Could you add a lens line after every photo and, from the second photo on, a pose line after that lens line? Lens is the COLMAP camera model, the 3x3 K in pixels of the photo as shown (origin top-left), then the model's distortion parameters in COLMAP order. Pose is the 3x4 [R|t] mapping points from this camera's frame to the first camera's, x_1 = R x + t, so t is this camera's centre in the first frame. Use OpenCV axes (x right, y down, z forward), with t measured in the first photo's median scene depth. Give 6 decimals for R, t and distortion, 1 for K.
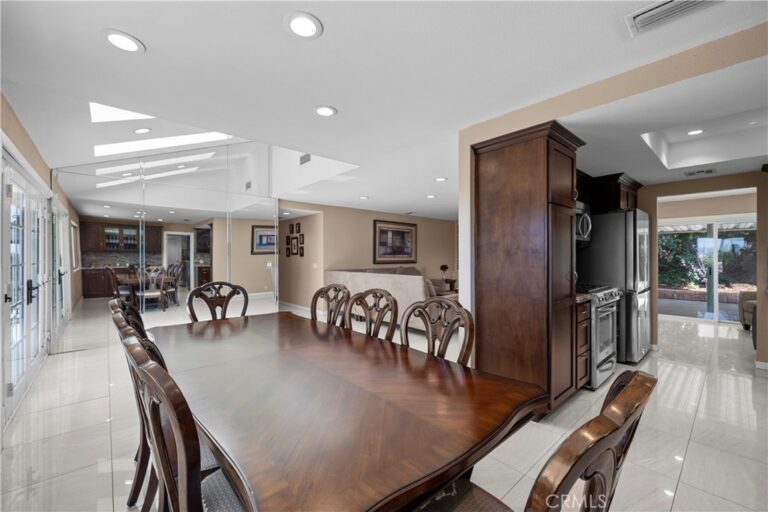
lens RADIAL K [[312.5, 0, 384.0], [0, 312.5, 256.0], [0, 0, 1]] dist [-0.002305, -0.000333]
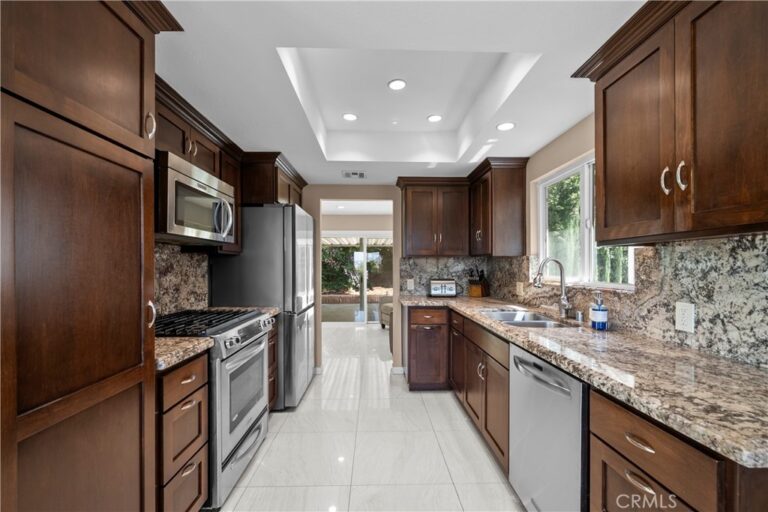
lens RADIAL K [[318.9, 0, 379.9], [0, 318.9, 264.8], [0, 0, 1]] dist [-0.000654, -0.000100]
pose [[0.647102, 0.000456, 0.762403, 0.173291], [0.003408, 0.999988, -0.003491, 0.000133], [-0.762396, 0.004857, 0.647093, 0.168472]]
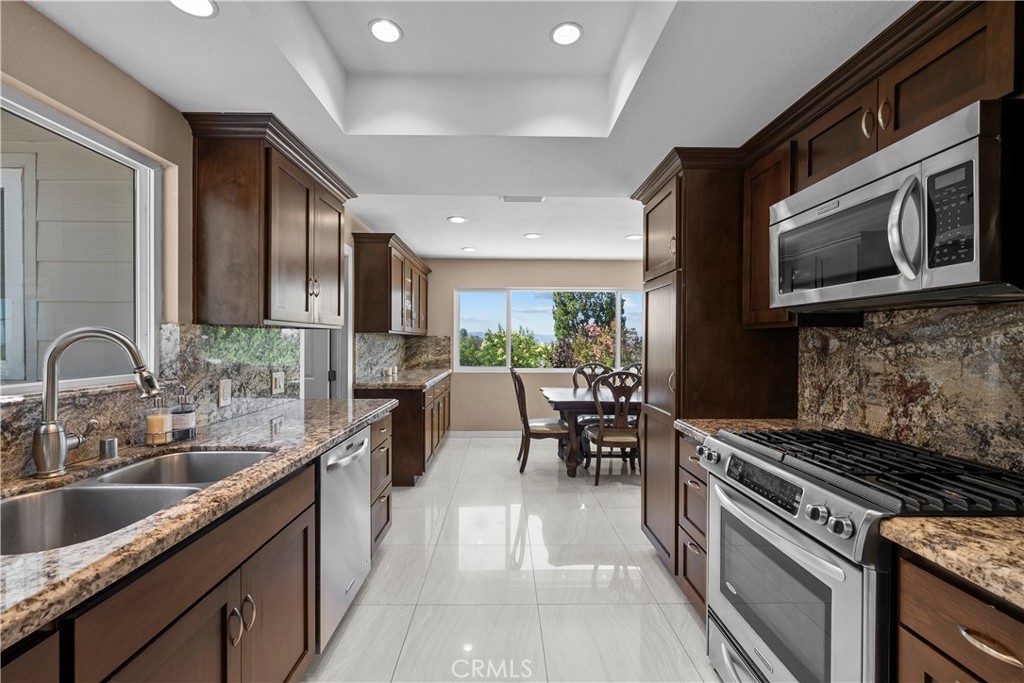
lens RADIAL K [[416.7, 0, 512.0], [0, 416.7, 341.5], [0, 0, 1]] dist [-0.002305, -0.000333]
pose [[-0.649882, -0.001192, -0.760035, 0.728141], [-0.006502, 0.999971, 0.003990, -0.006798], [0.760008, 0.007535, -0.649870, 0.648145]]
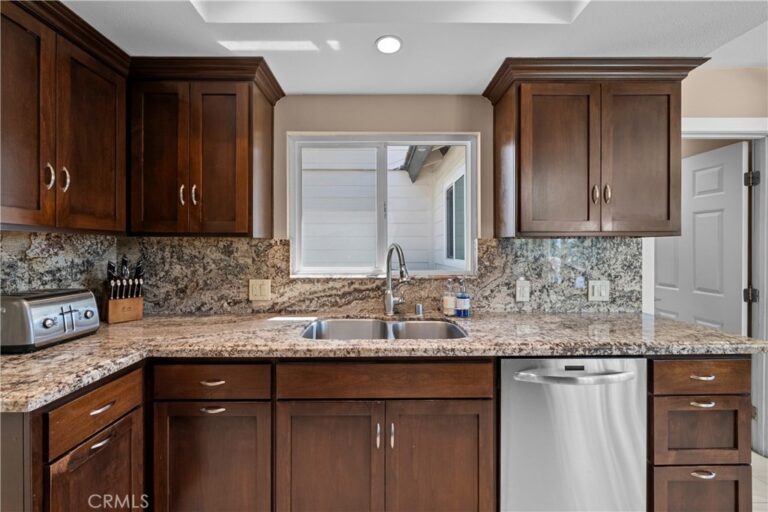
lens RADIAL K [[312.9, 0, 381.5], [0, 312.9, 250.7], [0, 0, 1]] dist [-0.000890, -0.000187]
pose [[-0.753561, 0.000908, 0.657378, 0.463358], [0.003032, 0.999993, 0.002094, -0.004464], [-0.657371, 0.003571, -0.753558, 0.575650]]
